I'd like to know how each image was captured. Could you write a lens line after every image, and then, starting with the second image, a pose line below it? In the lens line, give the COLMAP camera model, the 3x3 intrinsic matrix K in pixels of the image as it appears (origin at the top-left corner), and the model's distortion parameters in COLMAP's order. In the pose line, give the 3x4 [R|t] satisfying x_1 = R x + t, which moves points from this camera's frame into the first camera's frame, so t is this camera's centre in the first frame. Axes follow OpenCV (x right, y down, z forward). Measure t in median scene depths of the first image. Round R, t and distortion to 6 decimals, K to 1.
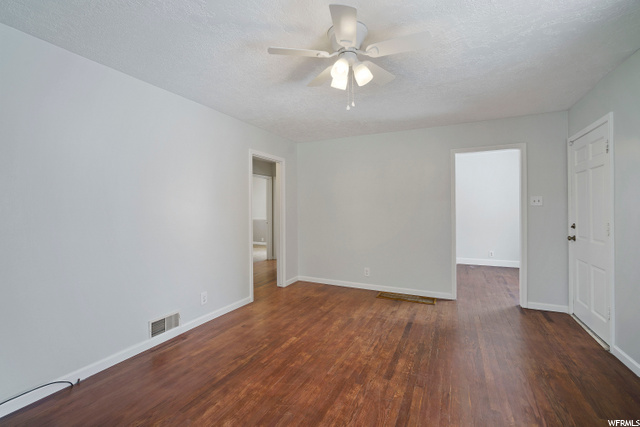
lens RADIAL K [[281.1, 0, 317.5], [0, 281.1, 211.9], [0, 0, 1]] dist [-0.001722, -0.000067]
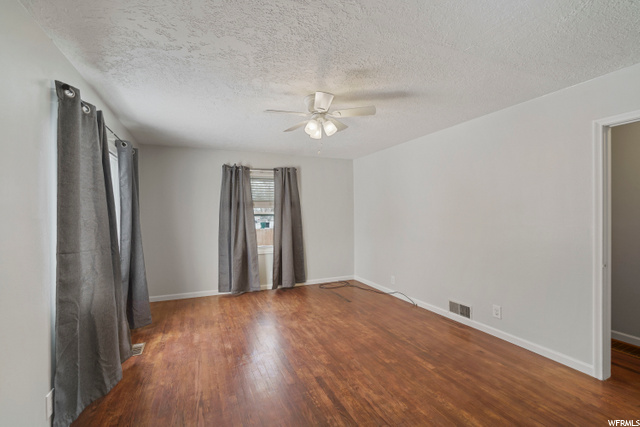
lens RADIAL K [[281.1, 0, 317.5], [0, 281.1, 211.9], [0, 0, 1]] dist [-0.001722, -0.000067]
pose [[-0.642273, 0.008542, -0.766428, 0.910730], [0.006435, 0.999963, 0.005752, -0.057484], [0.766449, -0.001238, -0.642304, 1.423478]]
